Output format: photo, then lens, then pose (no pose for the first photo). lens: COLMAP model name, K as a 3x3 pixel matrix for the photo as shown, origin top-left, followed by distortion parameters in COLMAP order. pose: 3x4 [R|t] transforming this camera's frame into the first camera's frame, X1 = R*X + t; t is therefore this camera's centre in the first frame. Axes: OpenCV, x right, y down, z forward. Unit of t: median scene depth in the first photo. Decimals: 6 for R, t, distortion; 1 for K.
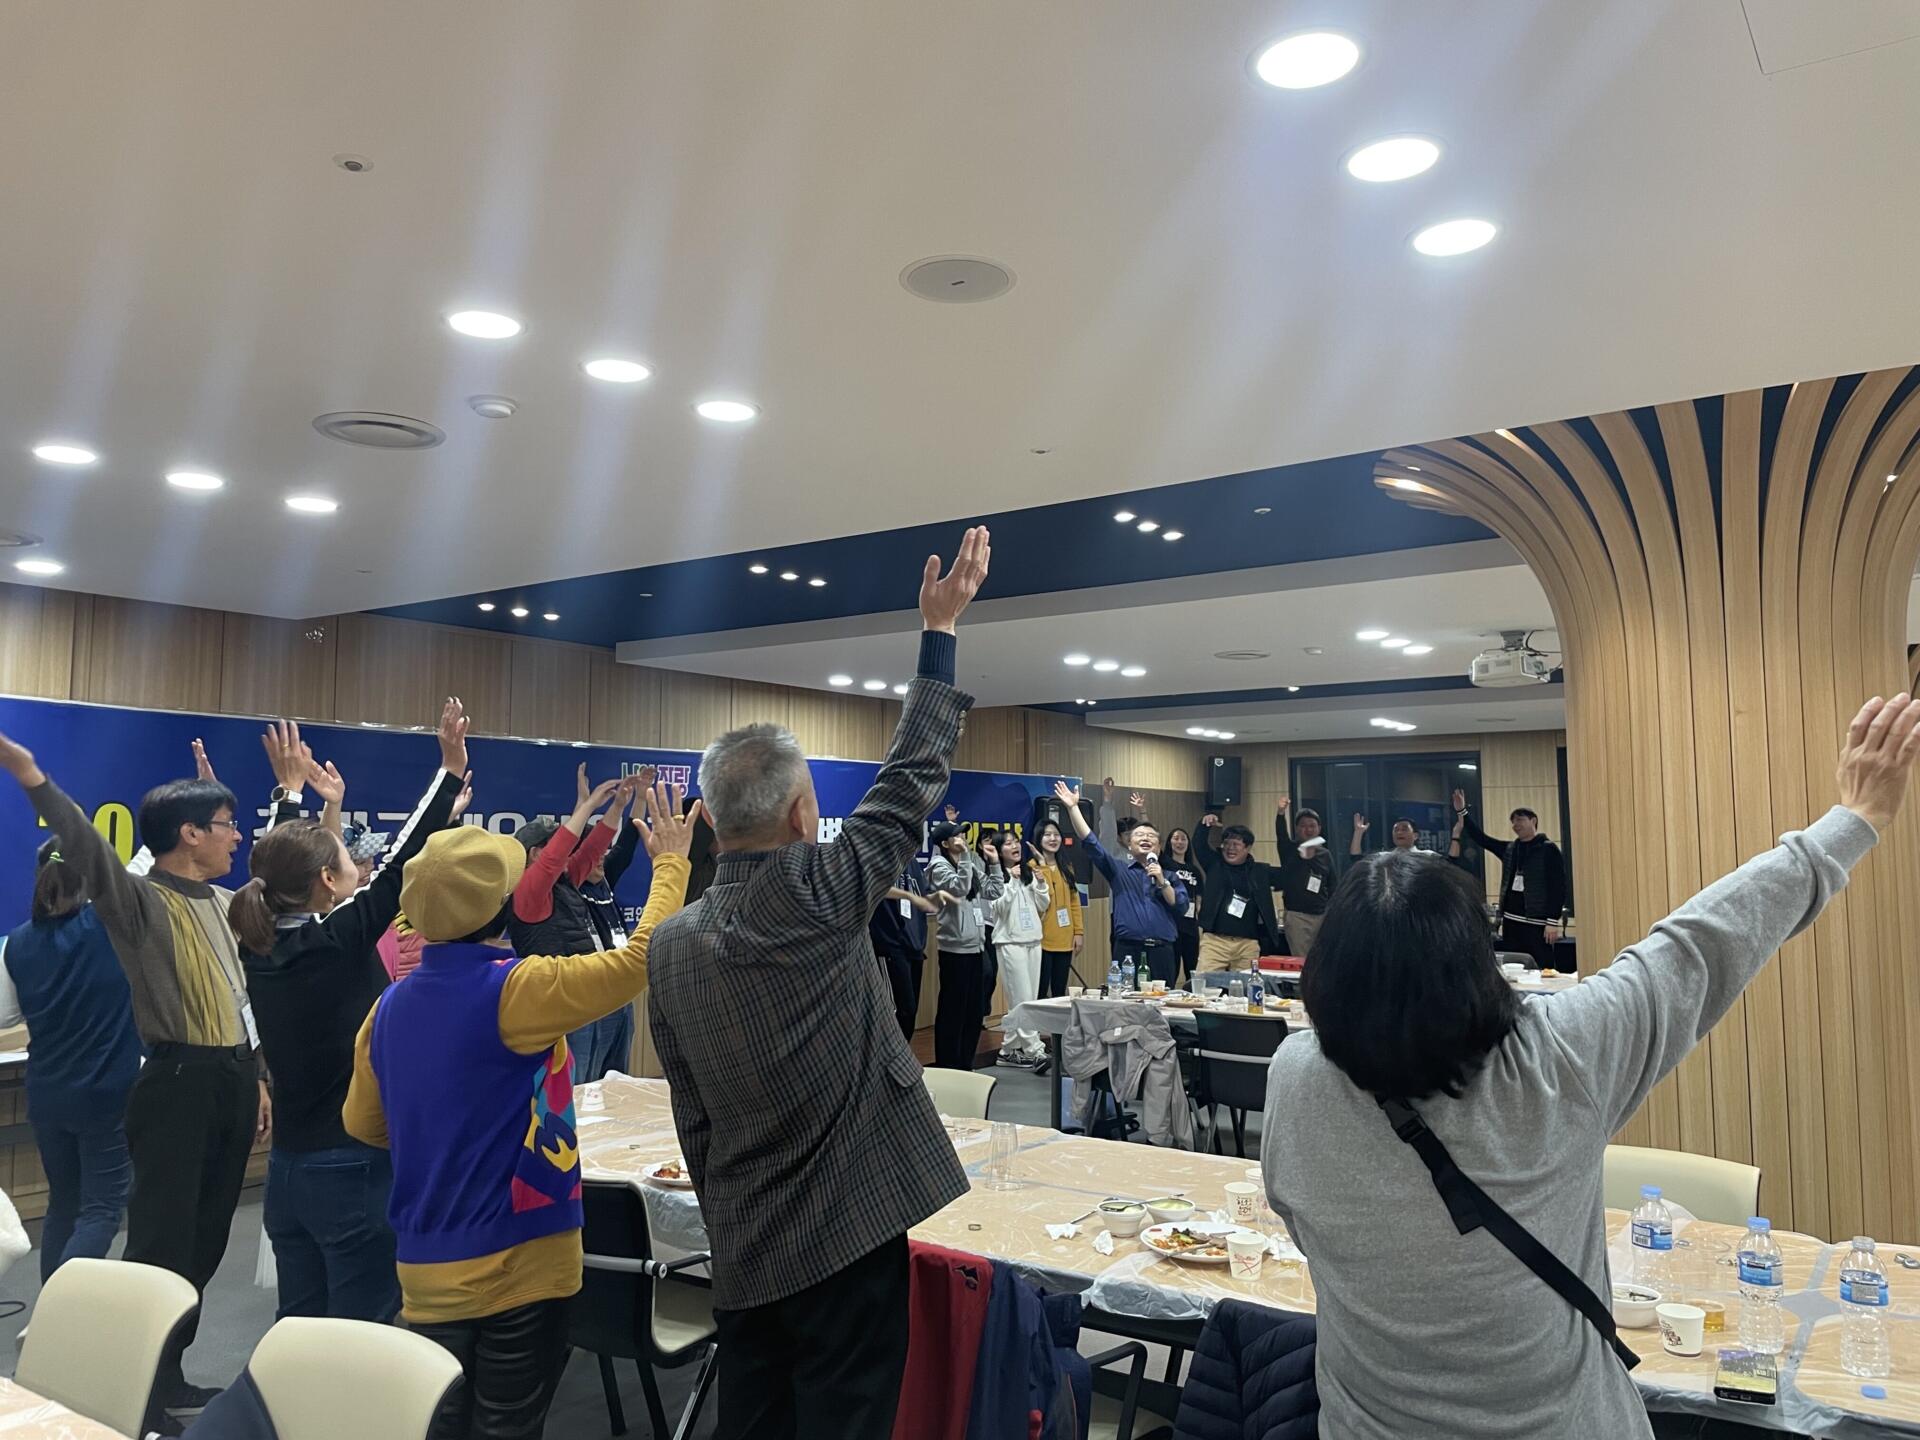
lens RADIAL K [[1442.0, 0, 960.0], [0, 1442.0, 720.0], [0, 0, 1]] dist [0.000392, 0.000119]
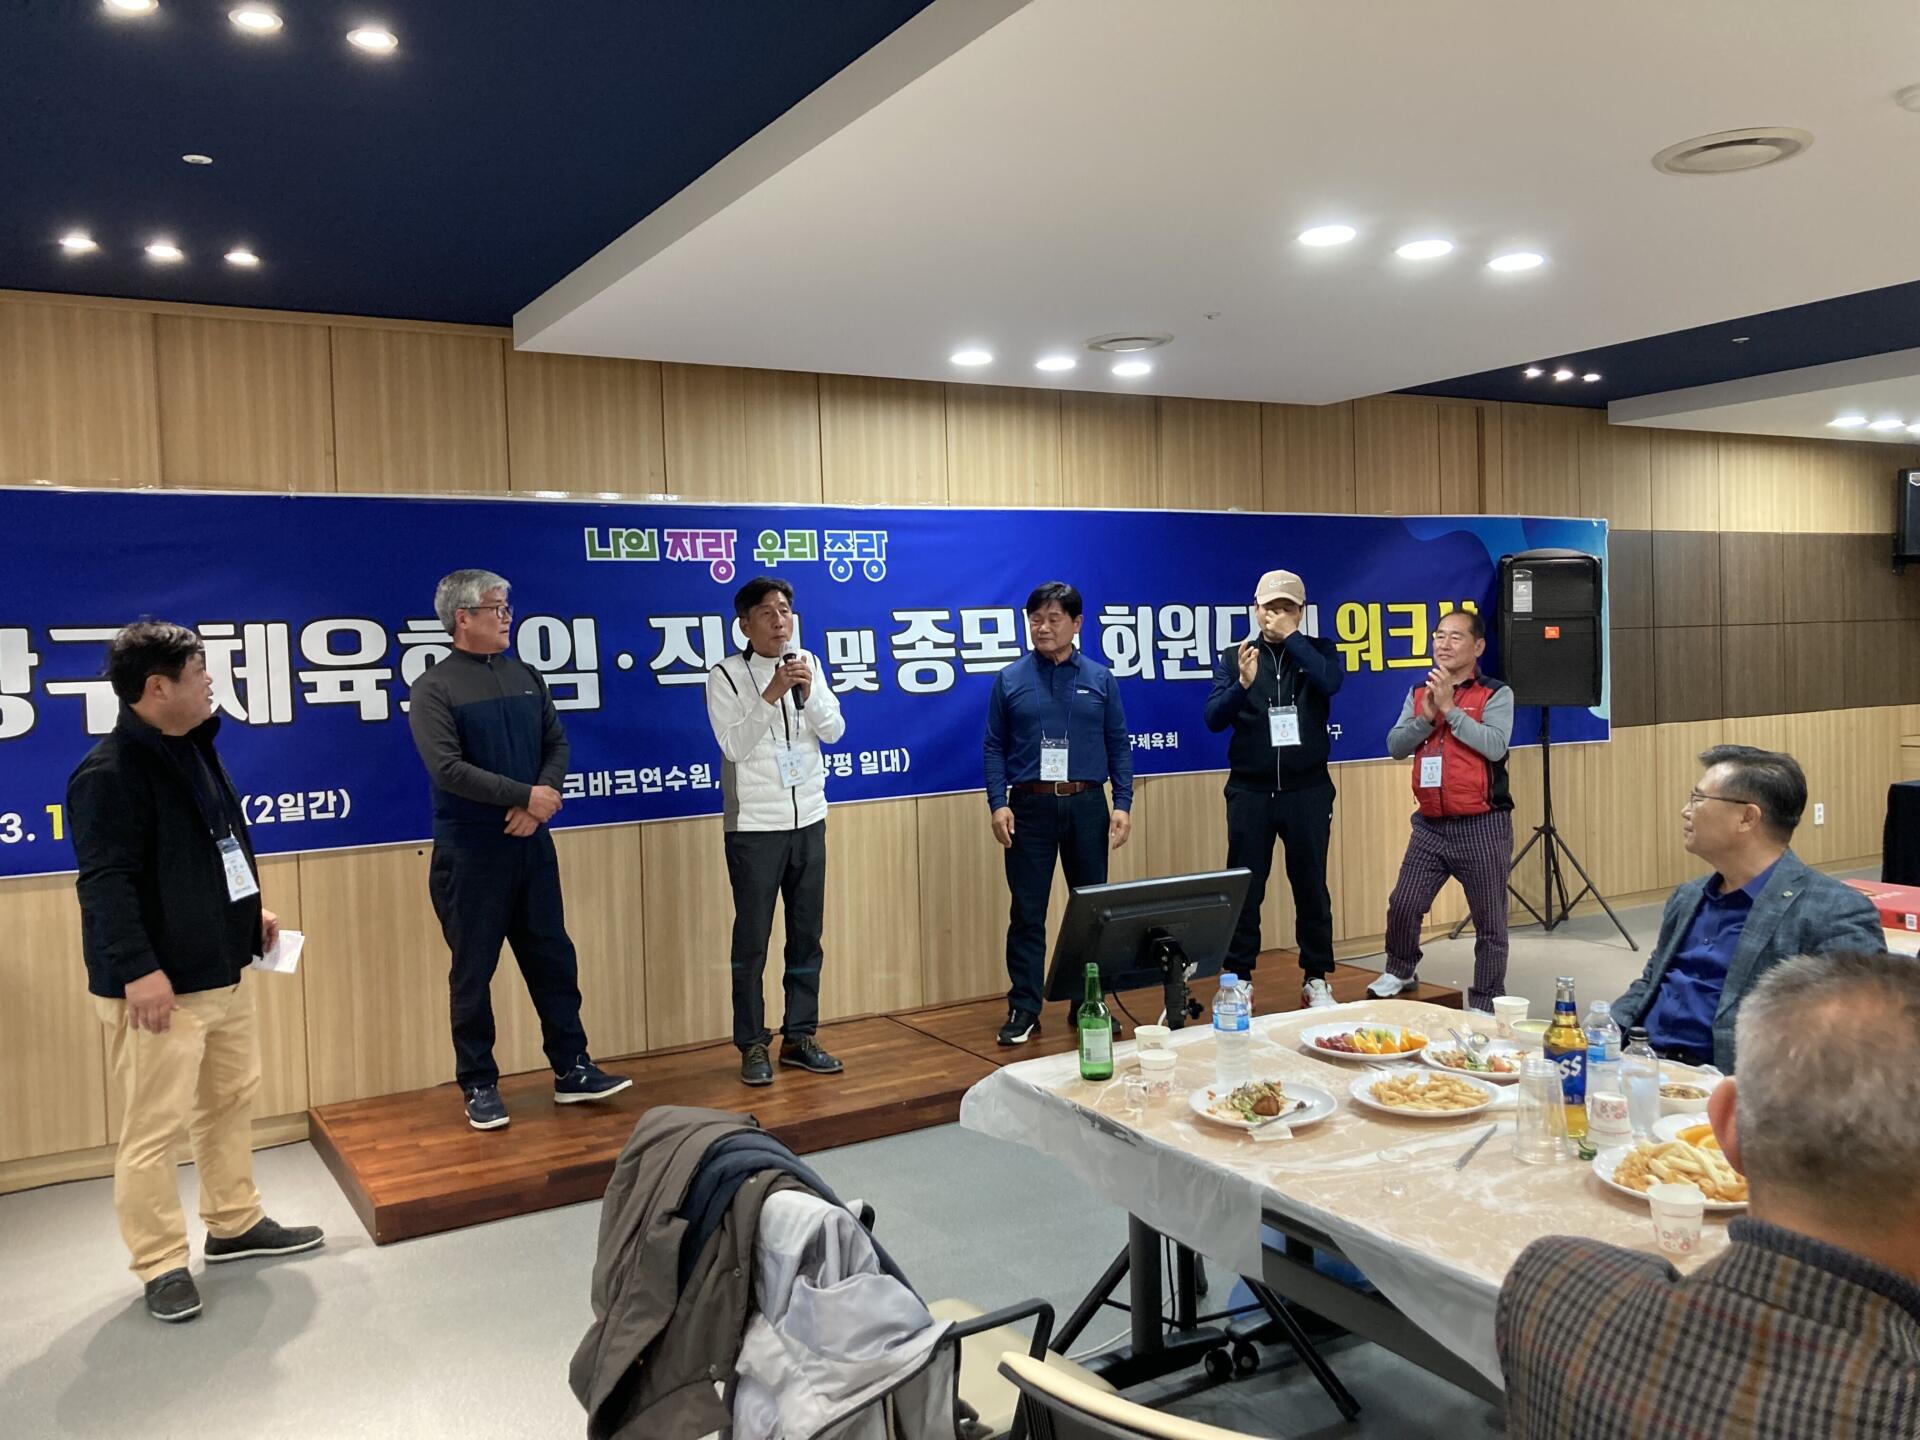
lens RADIAL K [[1586.5, 0, 960.0], [0, 1586.5, 720.0], [0, 0, 1]] dist [0.010482, 0.006662]
pose [[0.904756, -0.013303, -0.425723, 0.194616], [0.069345, 0.990777, 0.116414, 0.045159], [0.420248, -0.134848, 0.897334, 0.498842]]
